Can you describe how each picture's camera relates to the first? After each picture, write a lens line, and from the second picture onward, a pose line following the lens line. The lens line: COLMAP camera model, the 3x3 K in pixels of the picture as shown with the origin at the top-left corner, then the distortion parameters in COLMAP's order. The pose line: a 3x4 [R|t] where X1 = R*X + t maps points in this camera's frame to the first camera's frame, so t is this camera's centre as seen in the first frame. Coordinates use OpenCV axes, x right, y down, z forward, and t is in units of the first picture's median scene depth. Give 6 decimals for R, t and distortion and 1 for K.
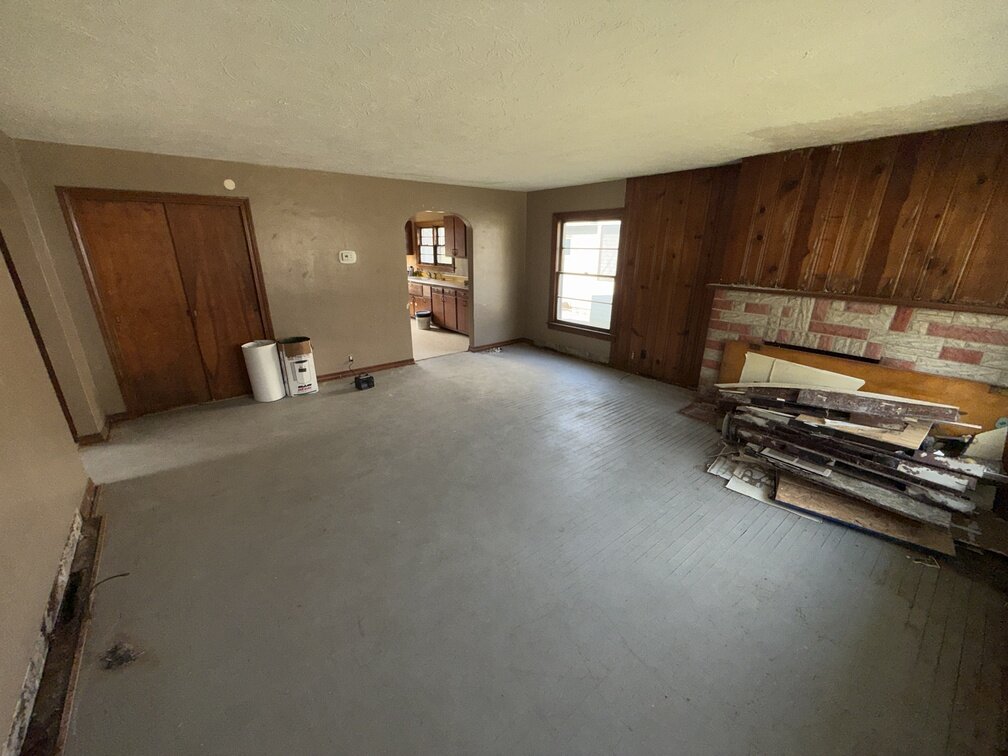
lens RADIAL K [[401.7, 0, 501.1], [0, 401.7, 378.0], [0, 0, 1]] dist [0.001749, -0.000004]
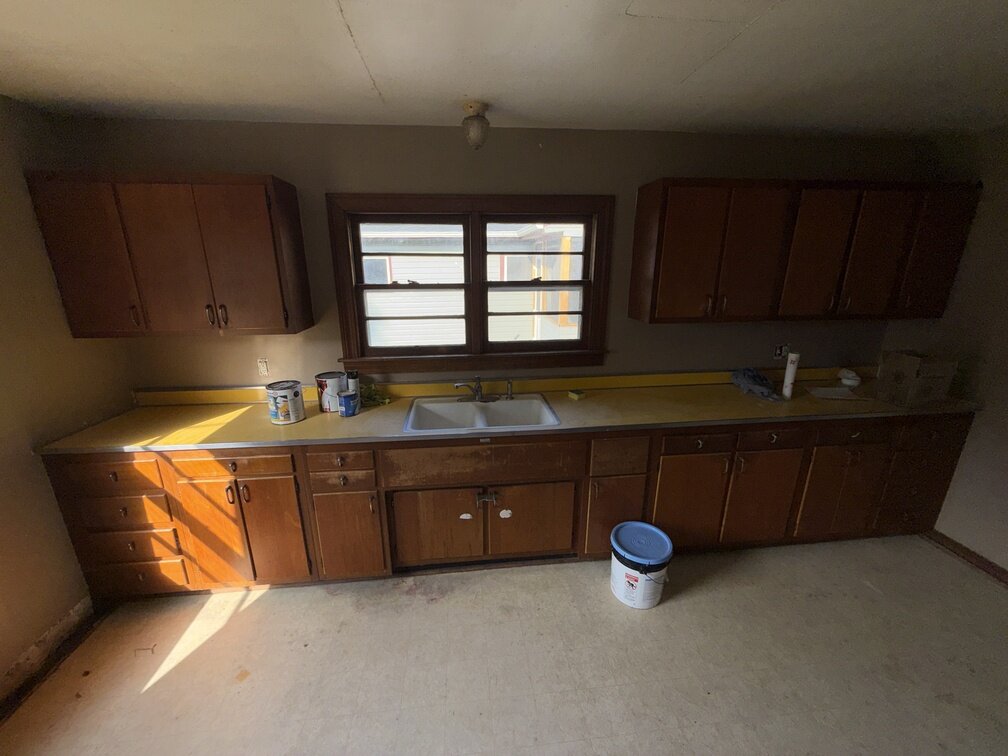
lens RADIAL K [[401.7, 0, 501.1], [0, 401.7, 378.0], [0, 0, 1]] dist [0.001749, -0.000004]
pose [[0.544637, -0.248748, 0.800934, -0.384069], [0.278070, 0.954542, 0.107367, -0.285875], [-0.791232, 0.164239, 0.589048, 0.812831]]
